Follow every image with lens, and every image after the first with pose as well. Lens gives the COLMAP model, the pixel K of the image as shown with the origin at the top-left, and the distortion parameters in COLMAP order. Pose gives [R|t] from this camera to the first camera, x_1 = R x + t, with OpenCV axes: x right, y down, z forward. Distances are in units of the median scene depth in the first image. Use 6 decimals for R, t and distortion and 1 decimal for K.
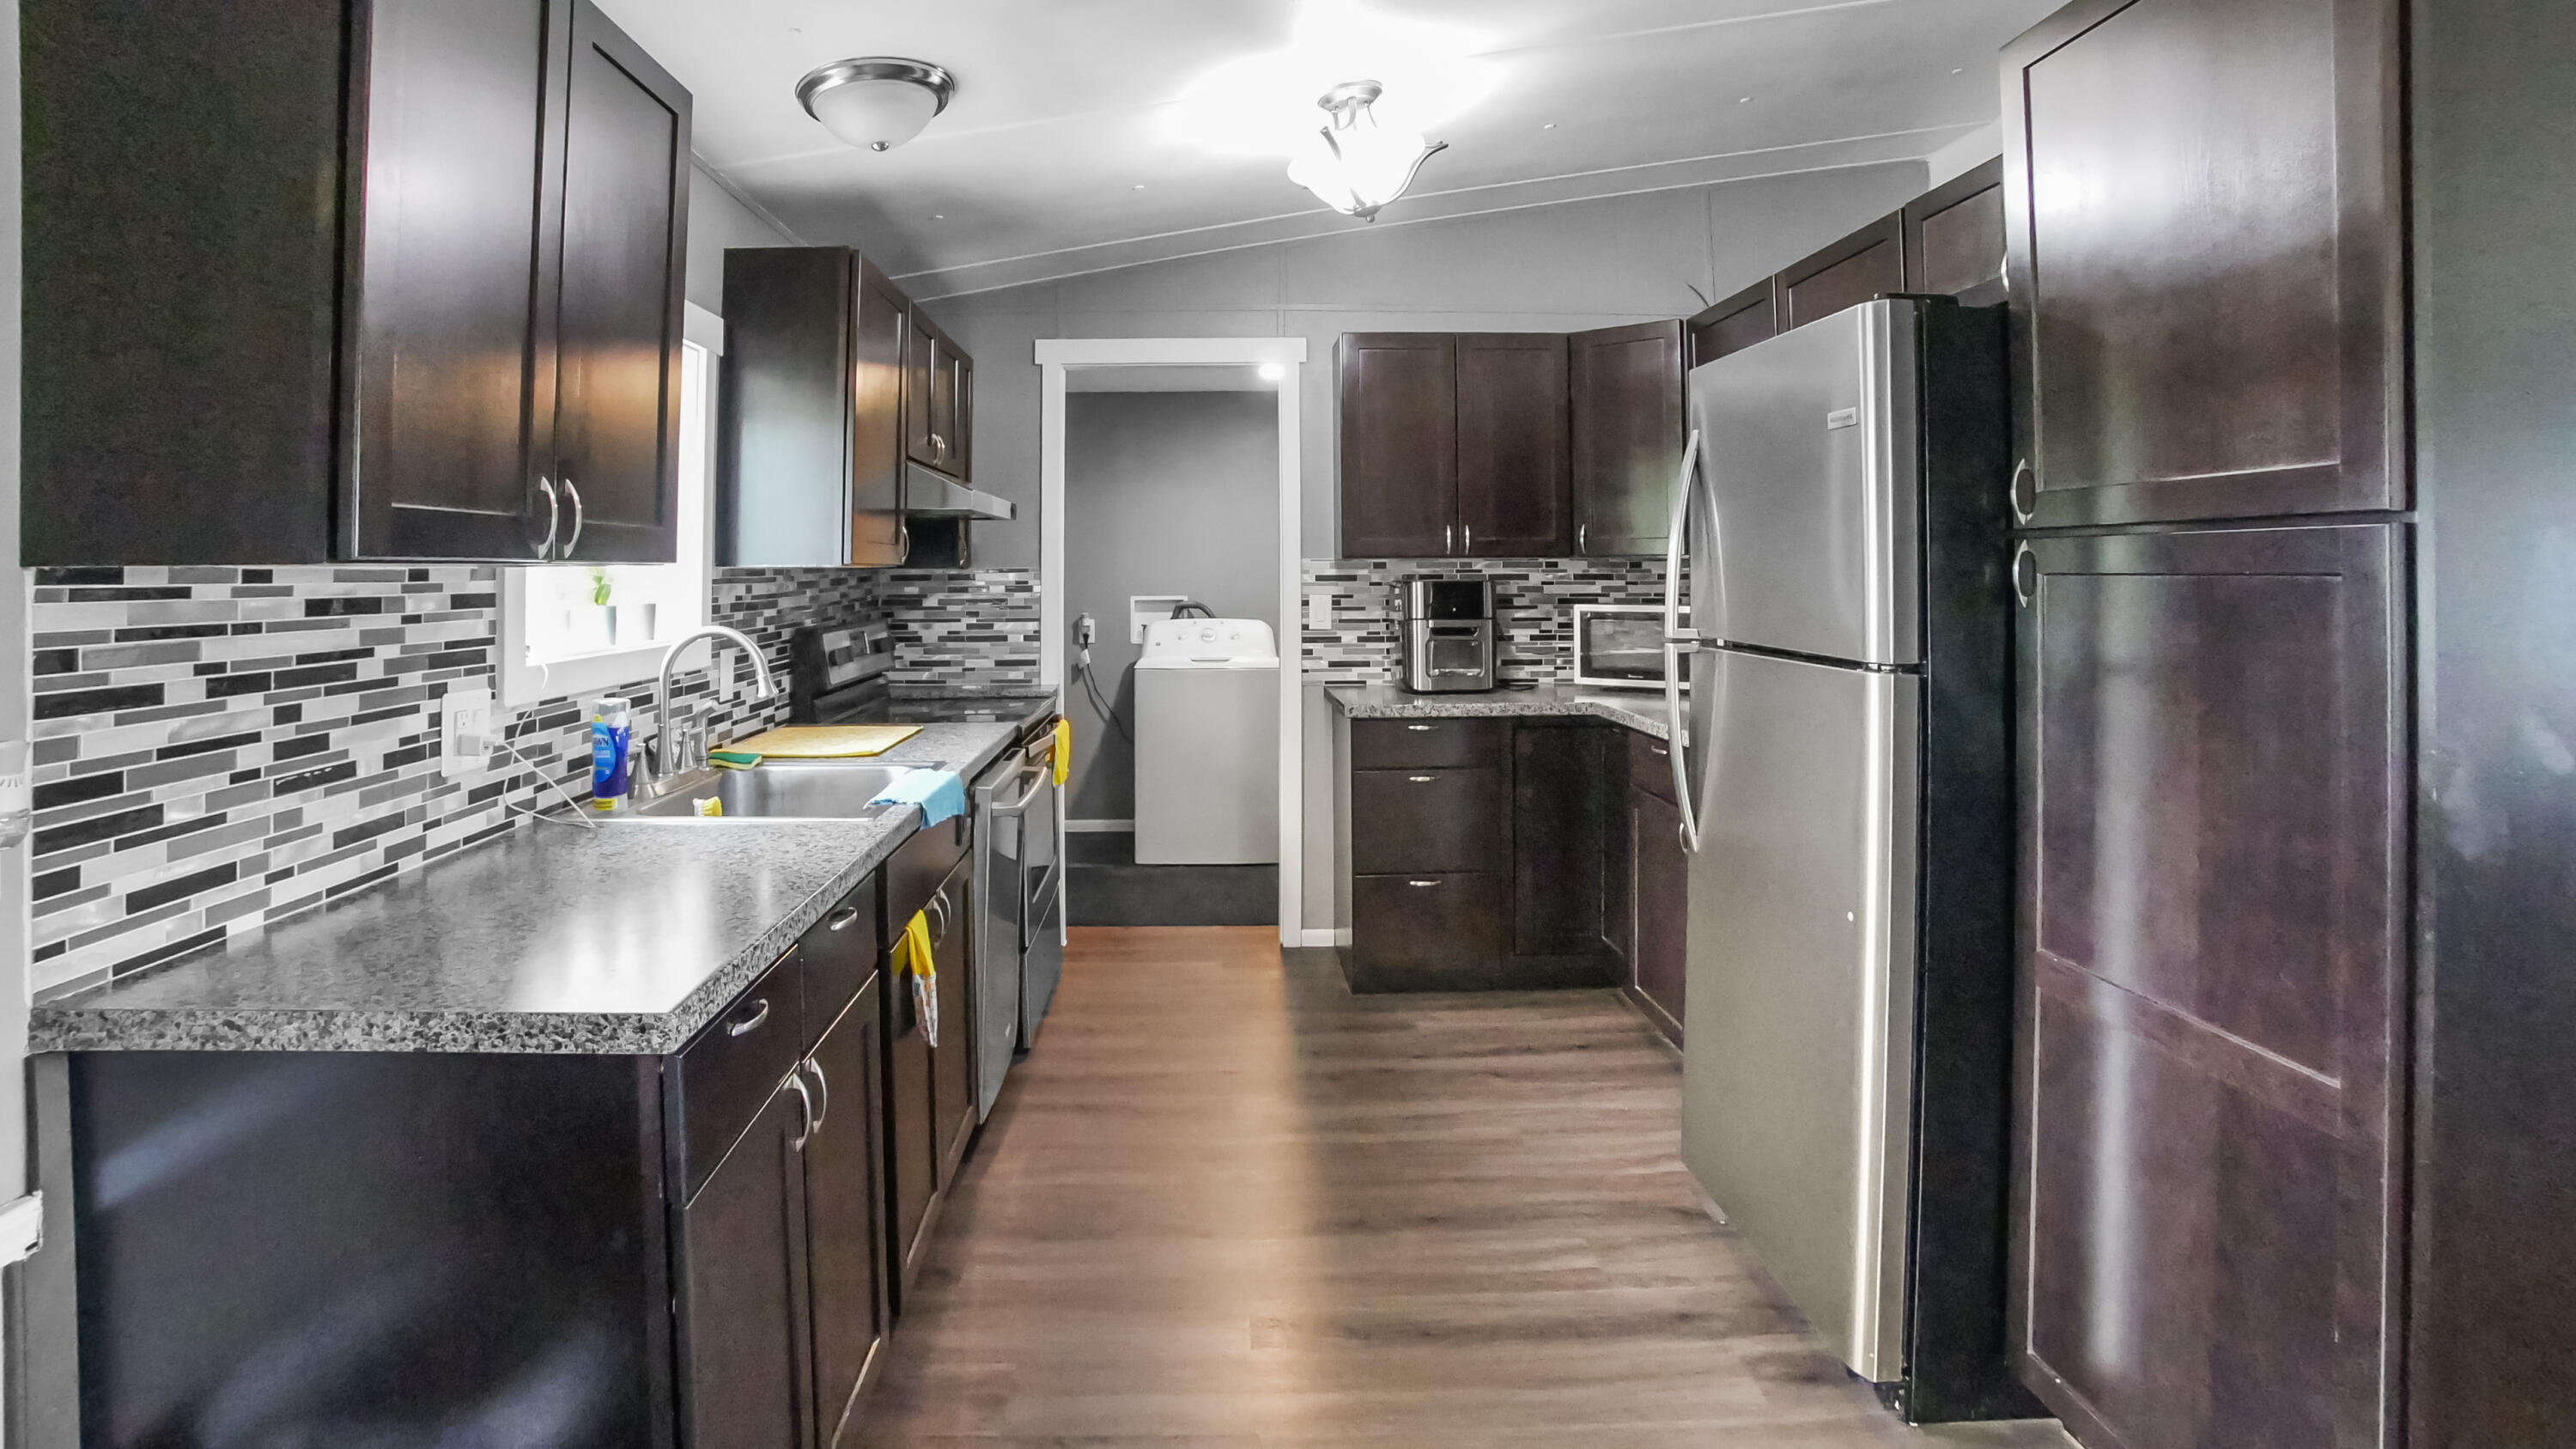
lens RADIAL K [[1246.9, 0, 1288.6], [0, 1246.9, 549.5], [0, 0, 1]] dist [-0.032743, 0.019564]
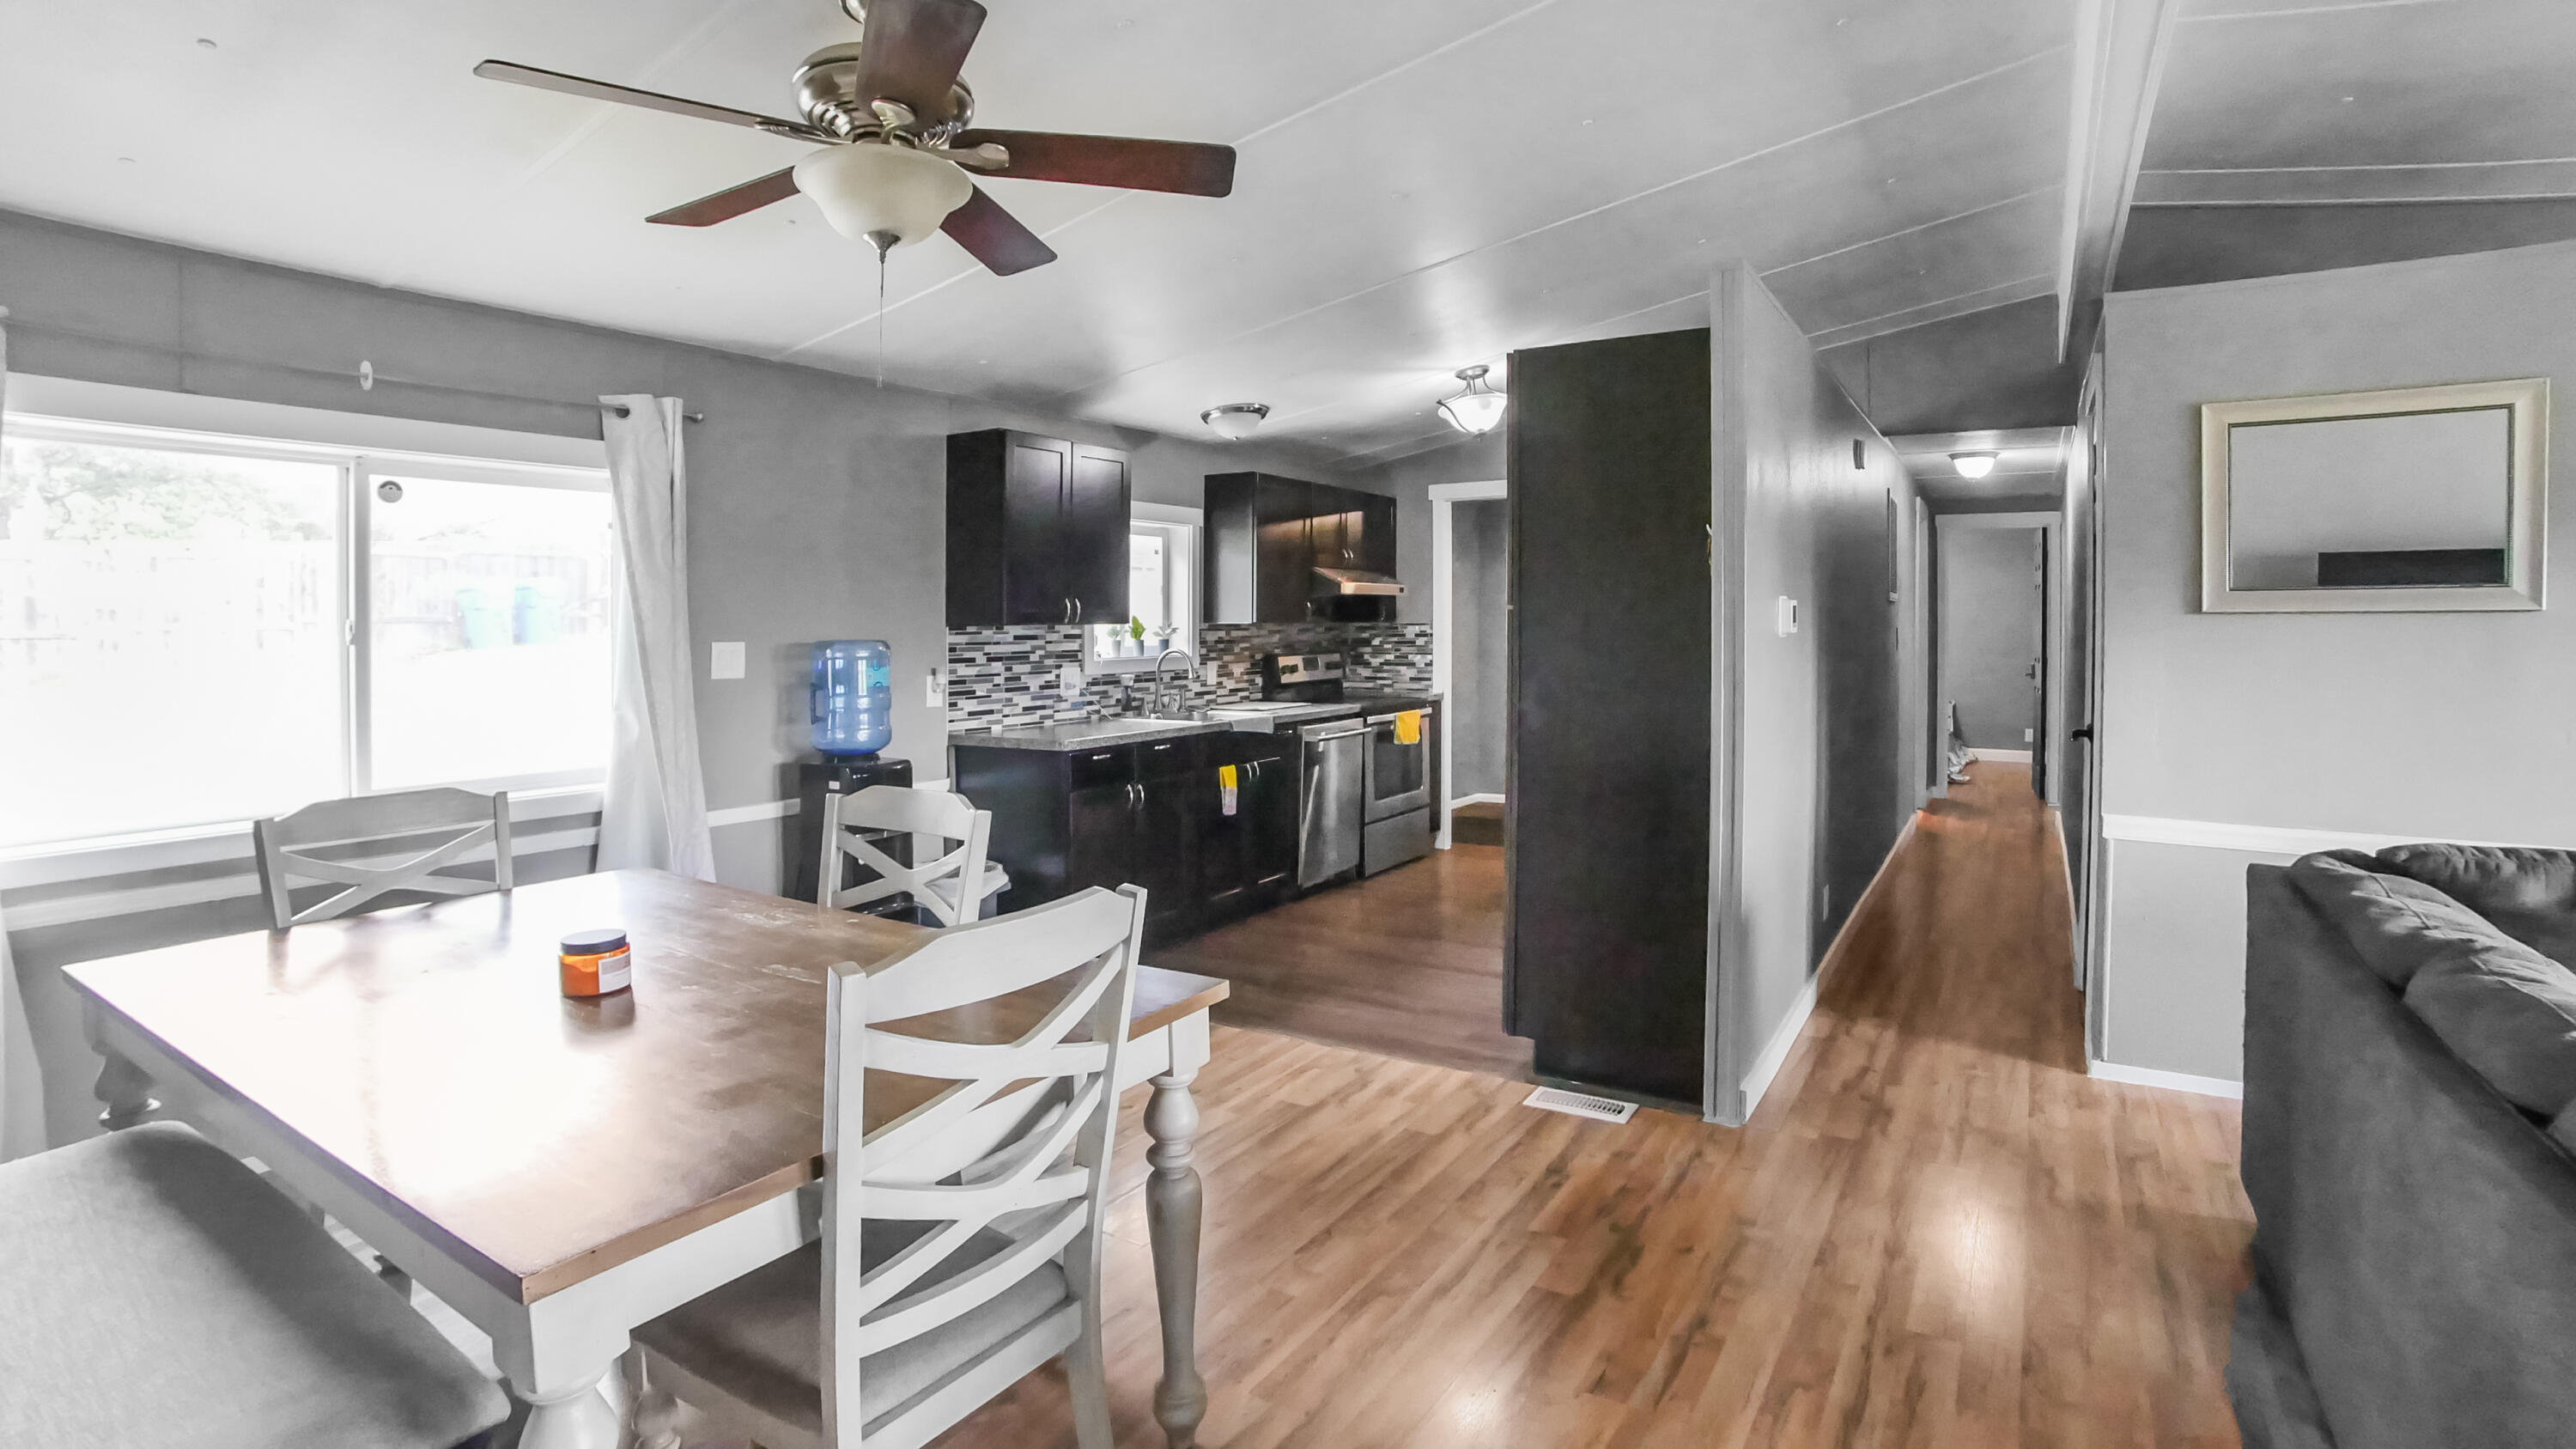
lens RADIAL K [[1246.9, 0, 1255.0], [0, 1246.9, 593.5], [0, 0, 1]] dist [-0.032743, 0.019564]
pose [[0.789639, -0.005338, -0.613549, 1.685365], [0.005478, 0.999984, -0.001650, -0.059880], [0.613547, -0.002058, 0.789655, -1.190657]]
